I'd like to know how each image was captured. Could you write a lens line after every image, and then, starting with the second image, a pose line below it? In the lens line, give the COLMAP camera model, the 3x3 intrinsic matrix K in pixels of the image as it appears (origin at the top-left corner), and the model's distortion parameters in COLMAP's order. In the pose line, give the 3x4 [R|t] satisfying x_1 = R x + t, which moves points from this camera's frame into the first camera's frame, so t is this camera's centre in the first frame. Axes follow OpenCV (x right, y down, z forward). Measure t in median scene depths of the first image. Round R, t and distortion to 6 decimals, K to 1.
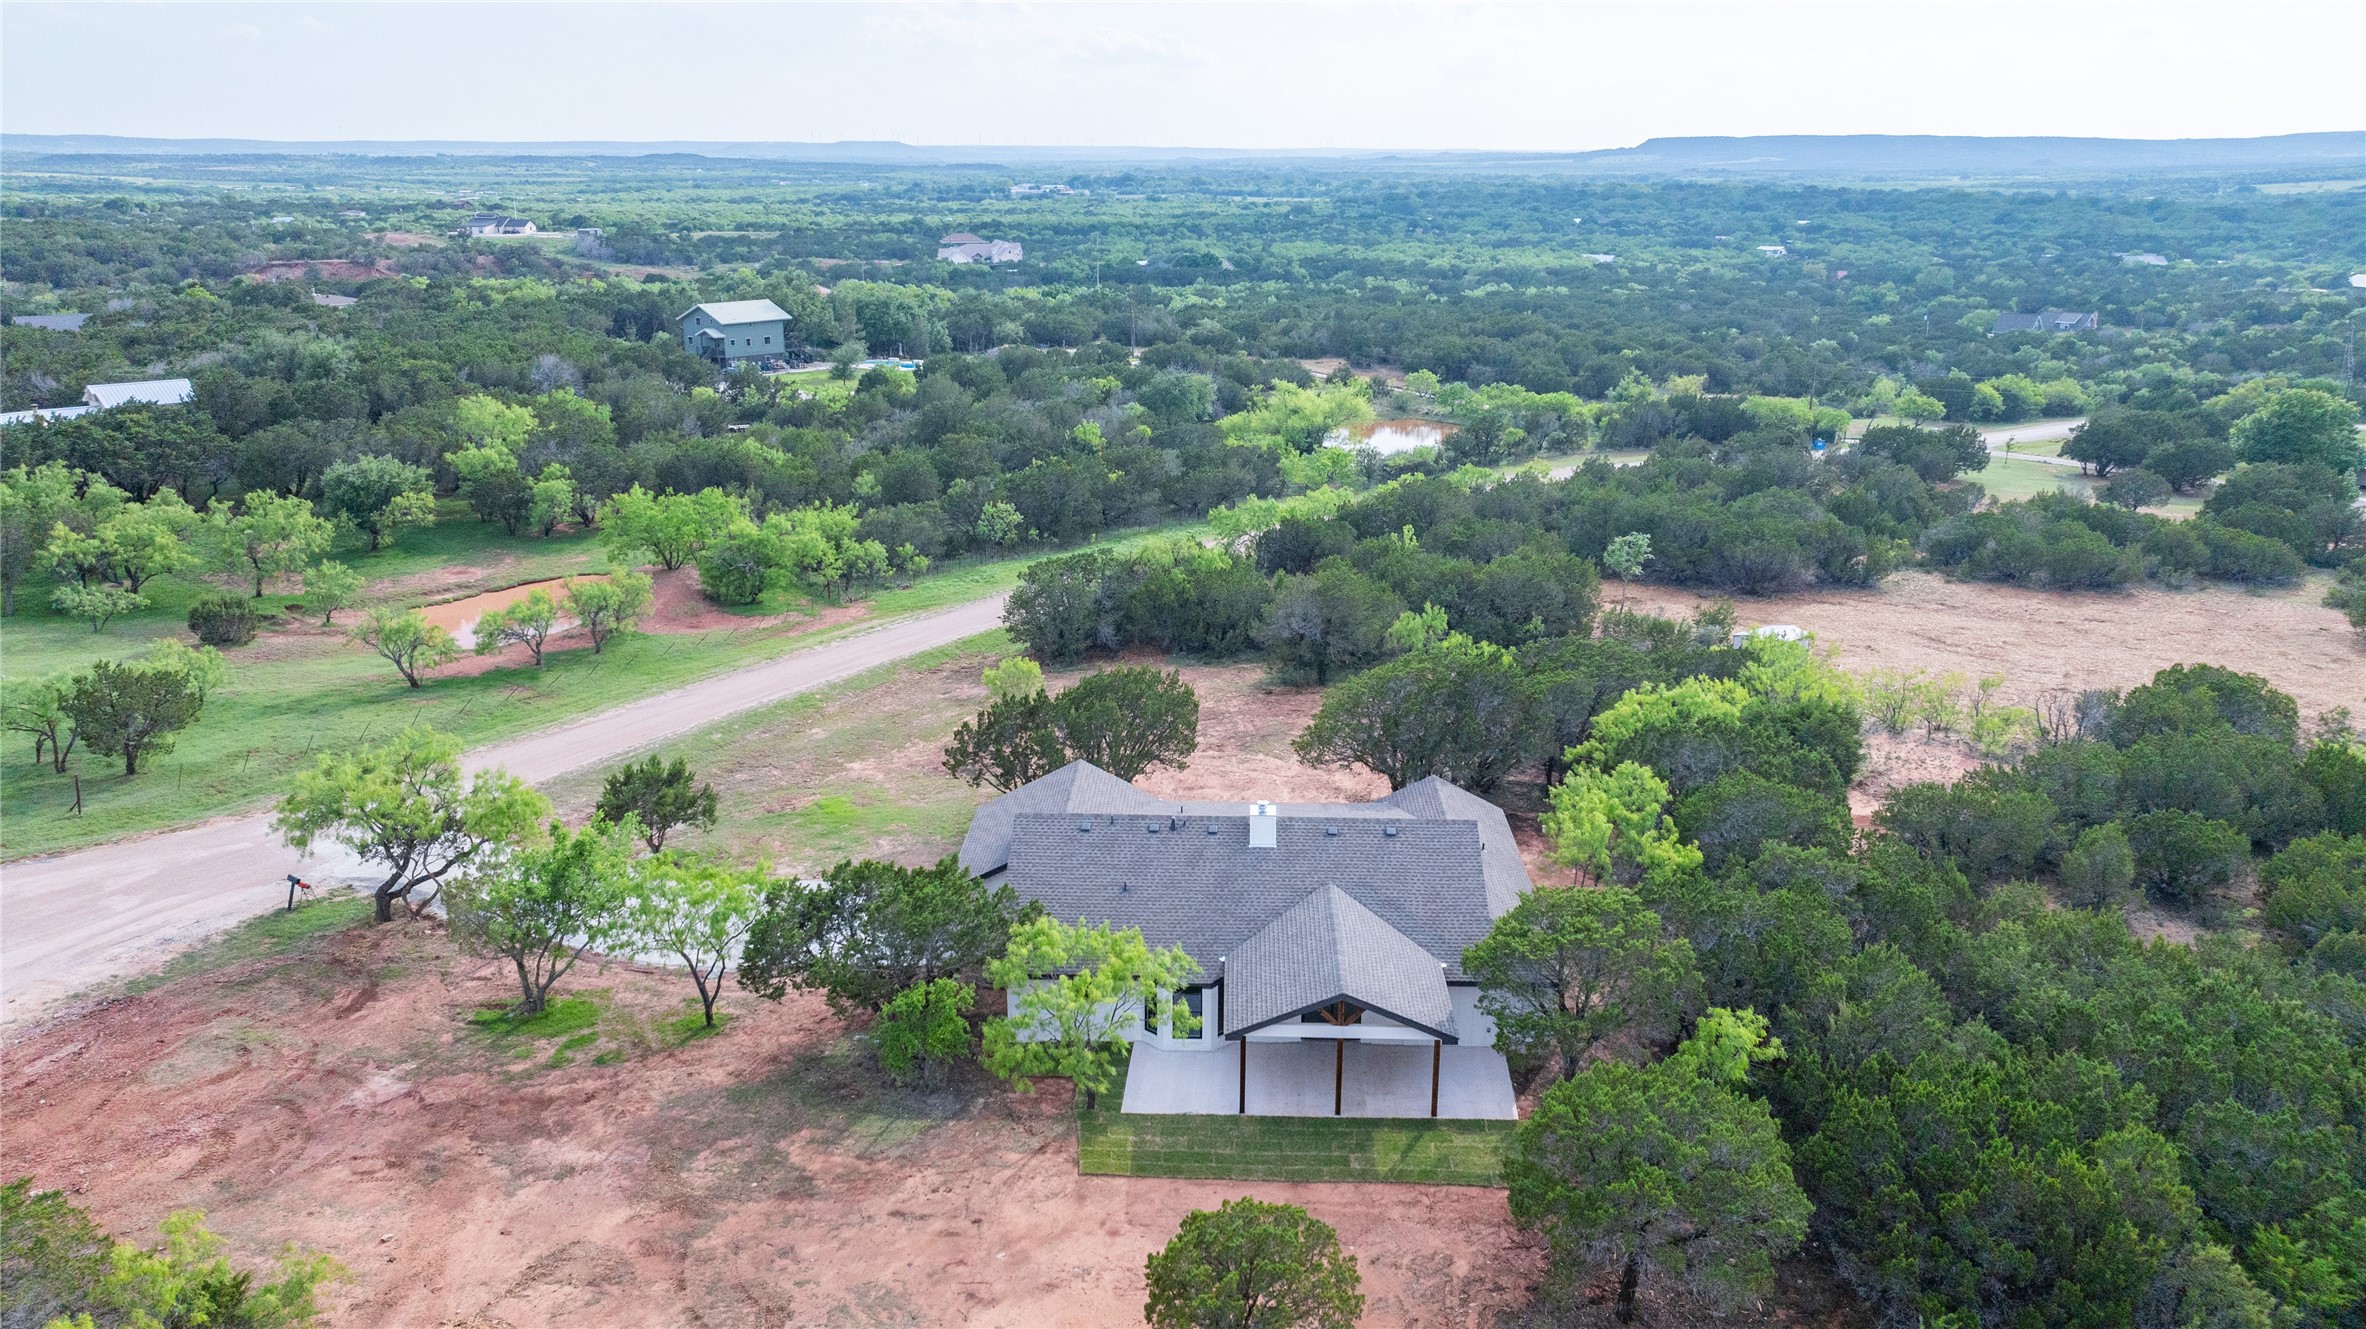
lens RADIAL K [[1635.6, 0, 1183.0], [0, 1635.6, 664.5], [0, 0, 1]] dist [-0.013673, -0.001939]
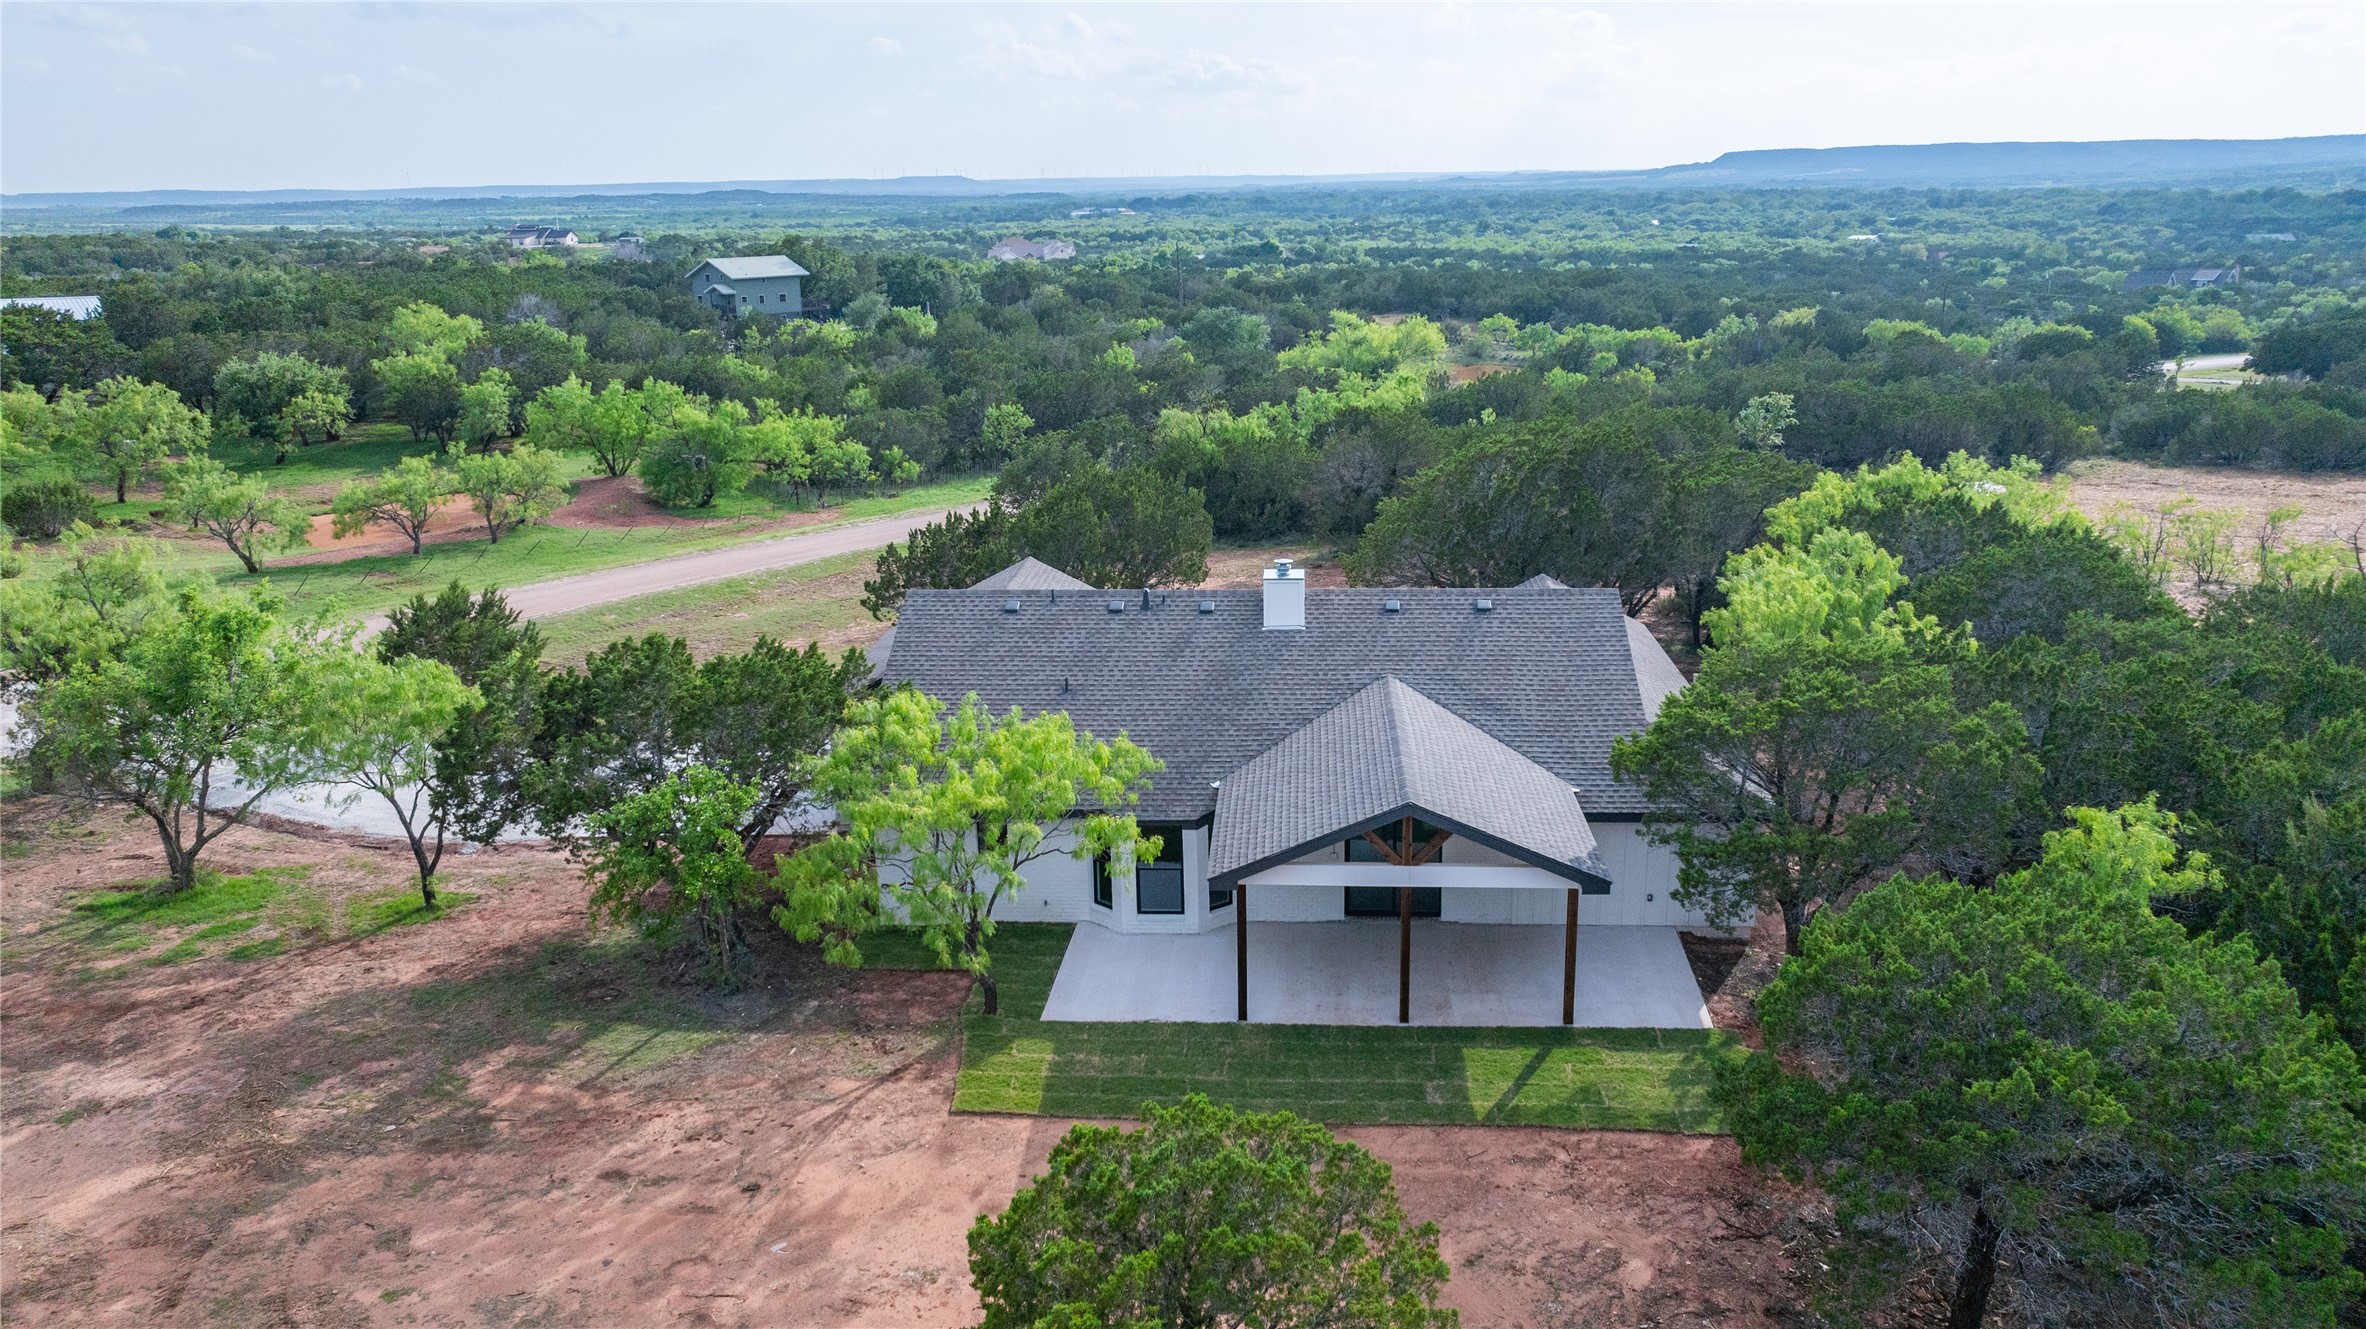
lens RADIAL K [[1671.3, 0, 1183.0], [0, 1671.3, 664.5], [0, 0, 1]] dist [-0.030972, 0.030348]
pose [[0.999037, -0.012645, -0.042014, 0.041016], [0.011790, 0.999720, -0.020527, 0.154985], [0.042261, 0.020012, 0.998906, 0.384200]]
